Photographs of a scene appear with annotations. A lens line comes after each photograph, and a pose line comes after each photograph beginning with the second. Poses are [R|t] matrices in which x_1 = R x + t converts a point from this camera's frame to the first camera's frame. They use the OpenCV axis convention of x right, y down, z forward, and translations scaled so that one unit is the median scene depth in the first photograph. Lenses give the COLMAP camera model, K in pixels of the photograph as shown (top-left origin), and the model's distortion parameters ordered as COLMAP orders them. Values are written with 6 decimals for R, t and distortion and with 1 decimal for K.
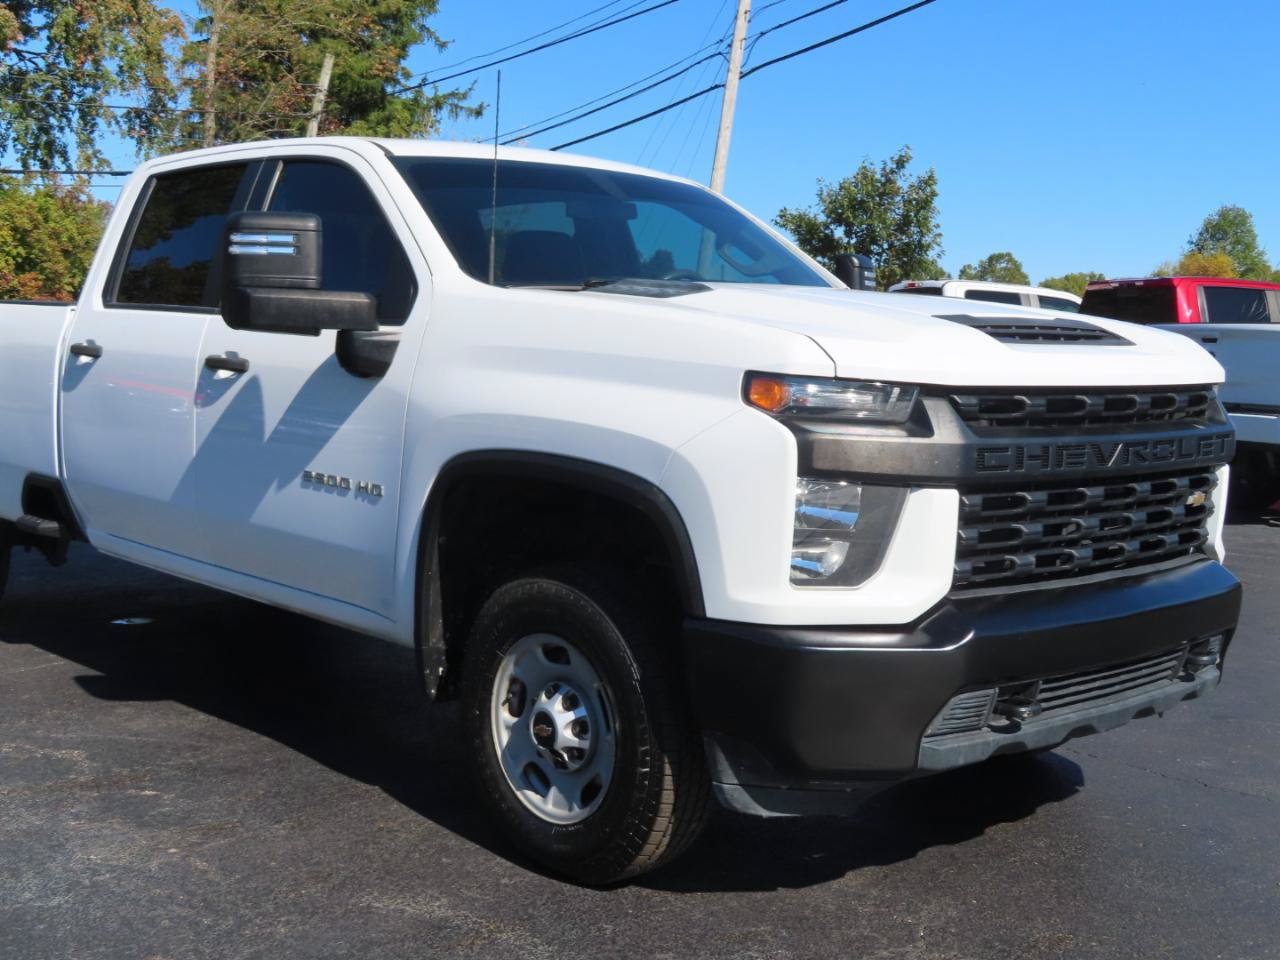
lens RADIAL K [[1557.3, 0, 640.0], [0, 1557.3, 480.0], [0, 0, 1]] dist [-0.014531, -0.029841]
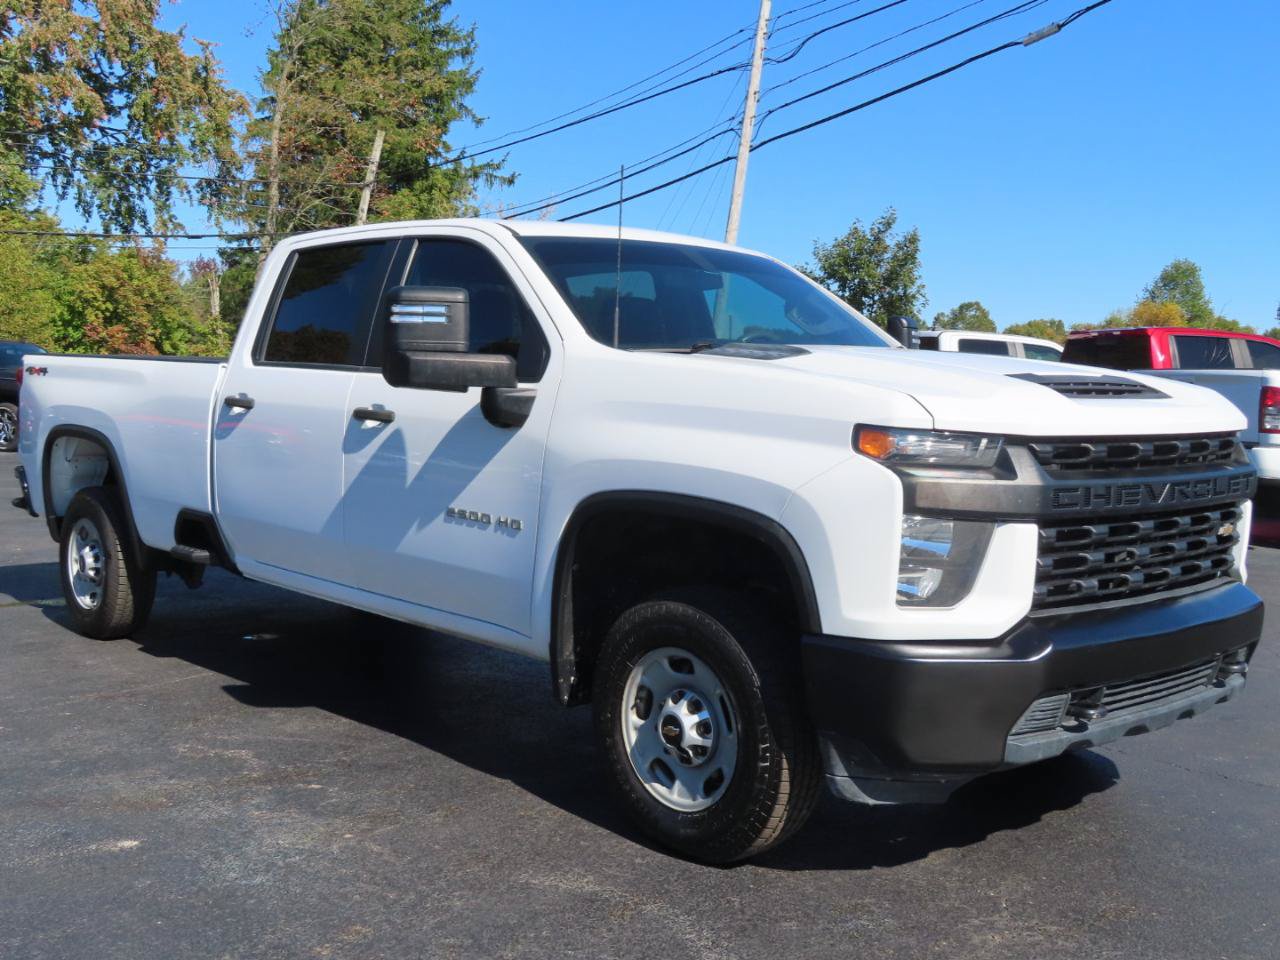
lens RADIAL K [[1394.9, 0, 640.0], [0, 1394.9, 480.0], [0, 0, 1]] dist [-0.003634, -0.006223]
pose [[0.999977, -0.003783, -0.005698, -0.074443], [0.003673, 0.999809, -0.019186, -0.006715], [0.005770, 0.019164, 0.999800, -0.046045]]
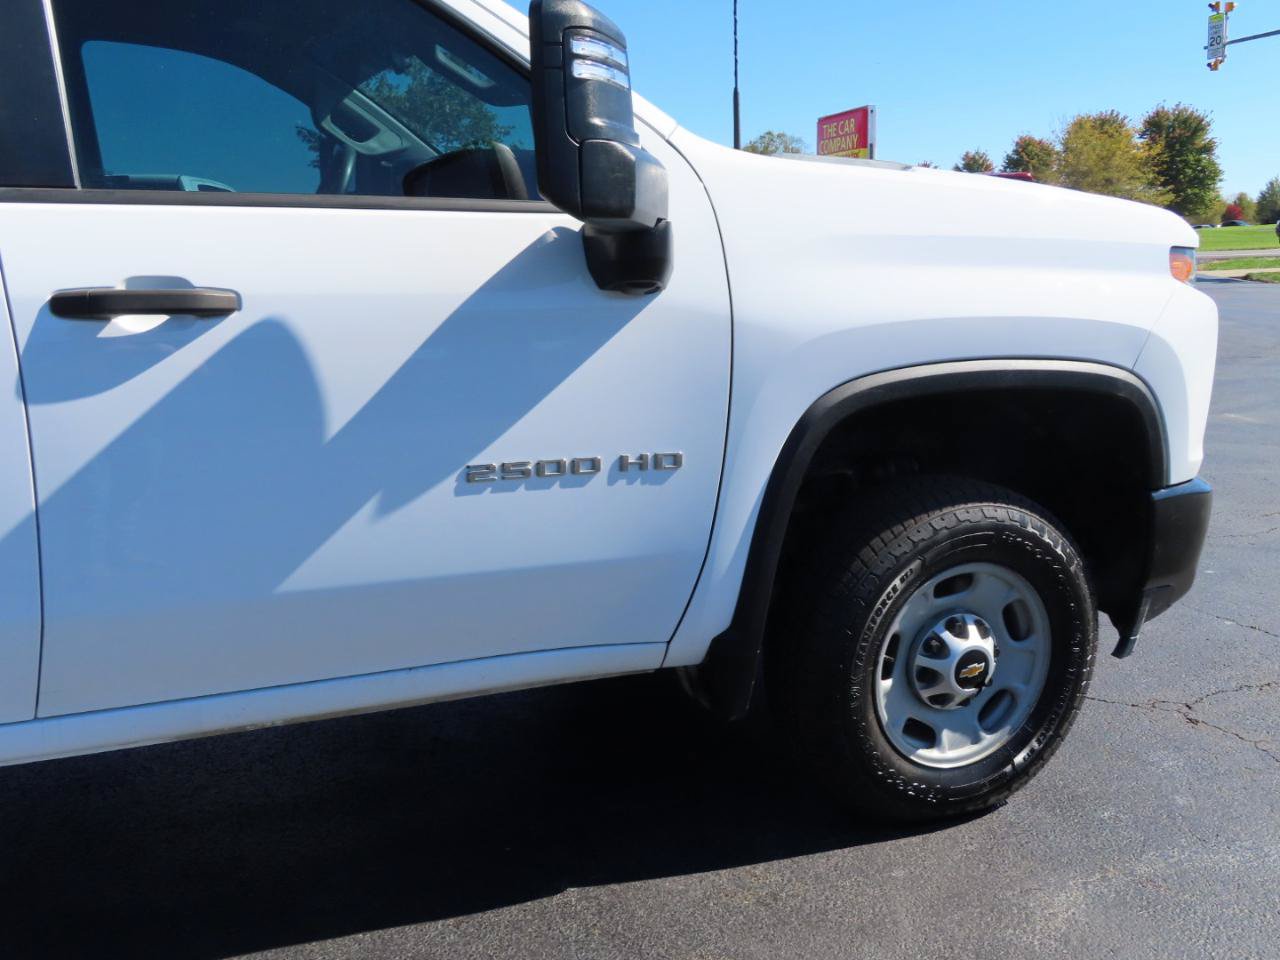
lens RADIAL K [[1197.3, 0, 640.0], [0, 1197.3, 480.0], [0, 0, 1]] dist [-0.018157, 0.005174]
pose [[0.349751, -0.212190, 0.912496, -0.688292], [0.111314, 0.976525, 0.184413, -0.087199], [-0.930206, 0.037075, 0.365160, 0.872713]]
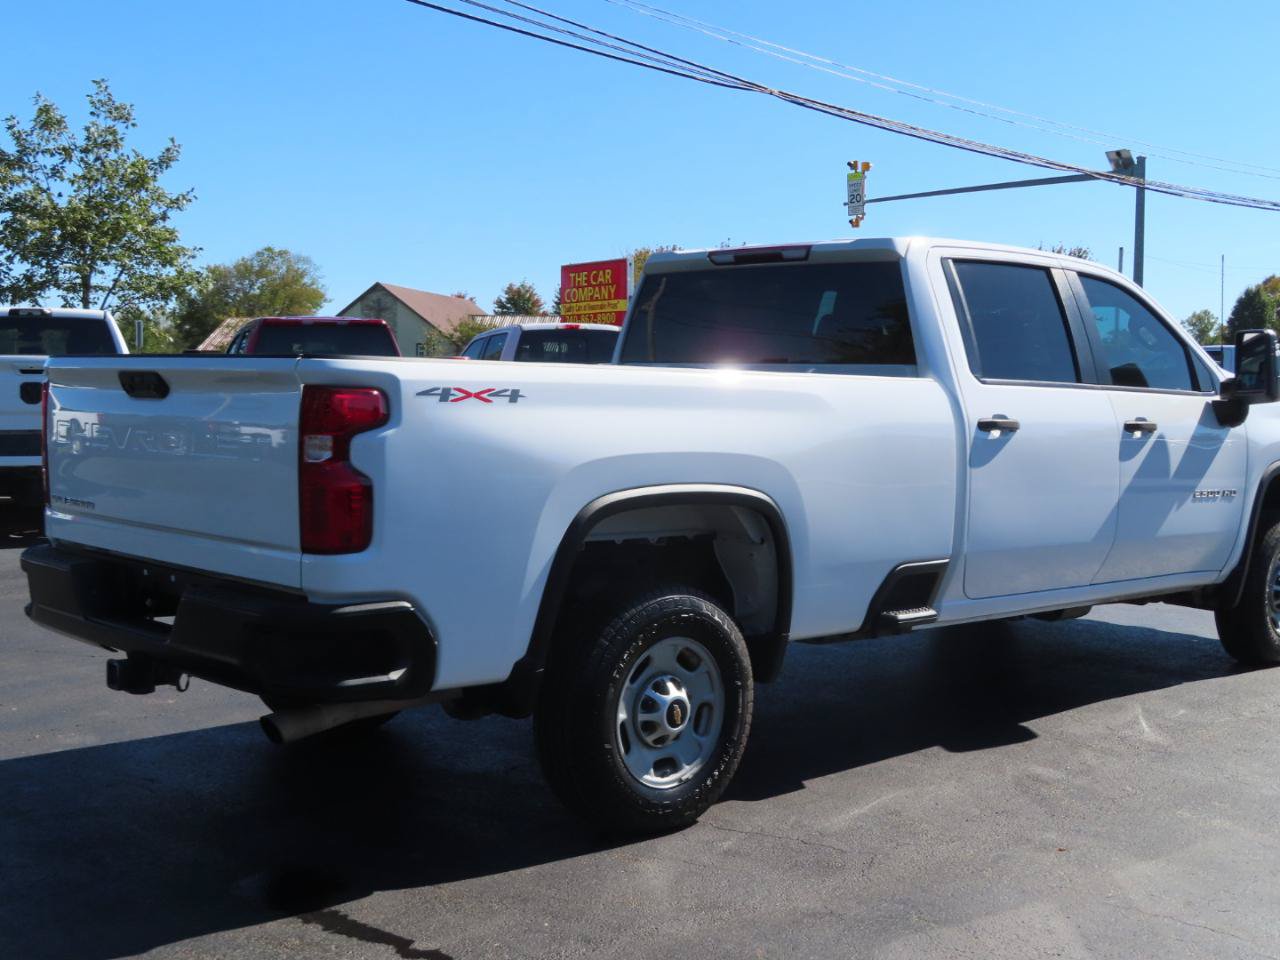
lens RADIAL K [[1548.2, 0, 631.5], [0, 1548.2, 479.3], [0, 0, 1]] dist [-0.000607, -0.013604]
pose [[-0.002722, -0.085898, 0.996300, -1.971208], [0.082243, 0.992909, 0.085830, -0.220990], [-0.996609, 0.082173, 0.004362, 1.752232]]
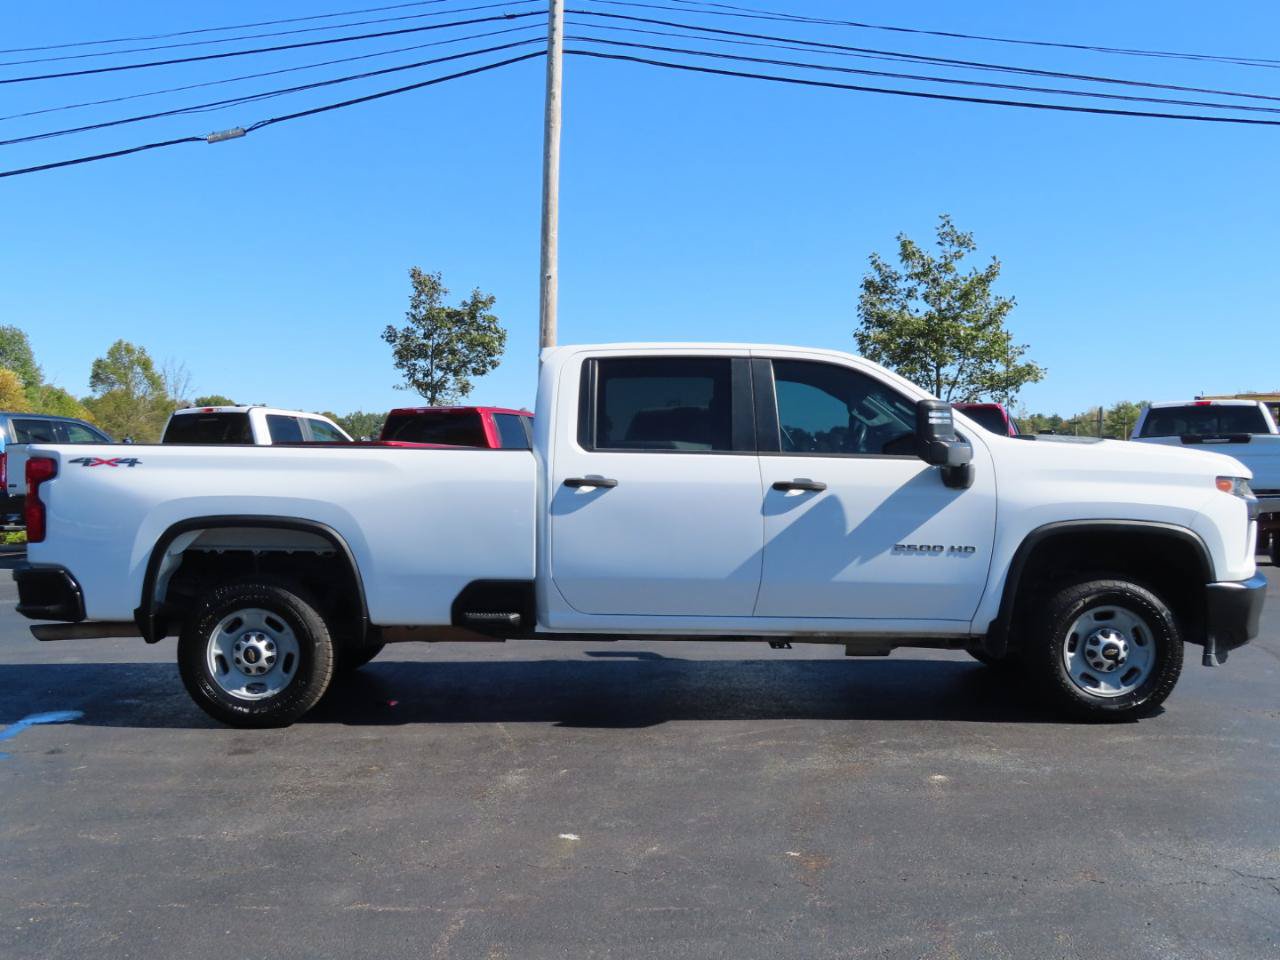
lens RADIAL K [[1394.9, 0, 640.0], [0, 1394.9, 480.0], [0, 0, 1]] dist [-0.003634, -0.006223]
pose [[0.681455, -0.036190, 0.730965, -1.748702], [0.084849, 0.995948, -0.029792, -0.062967], [-0.726925, 0.082324, 0.681764, 0.156508]]
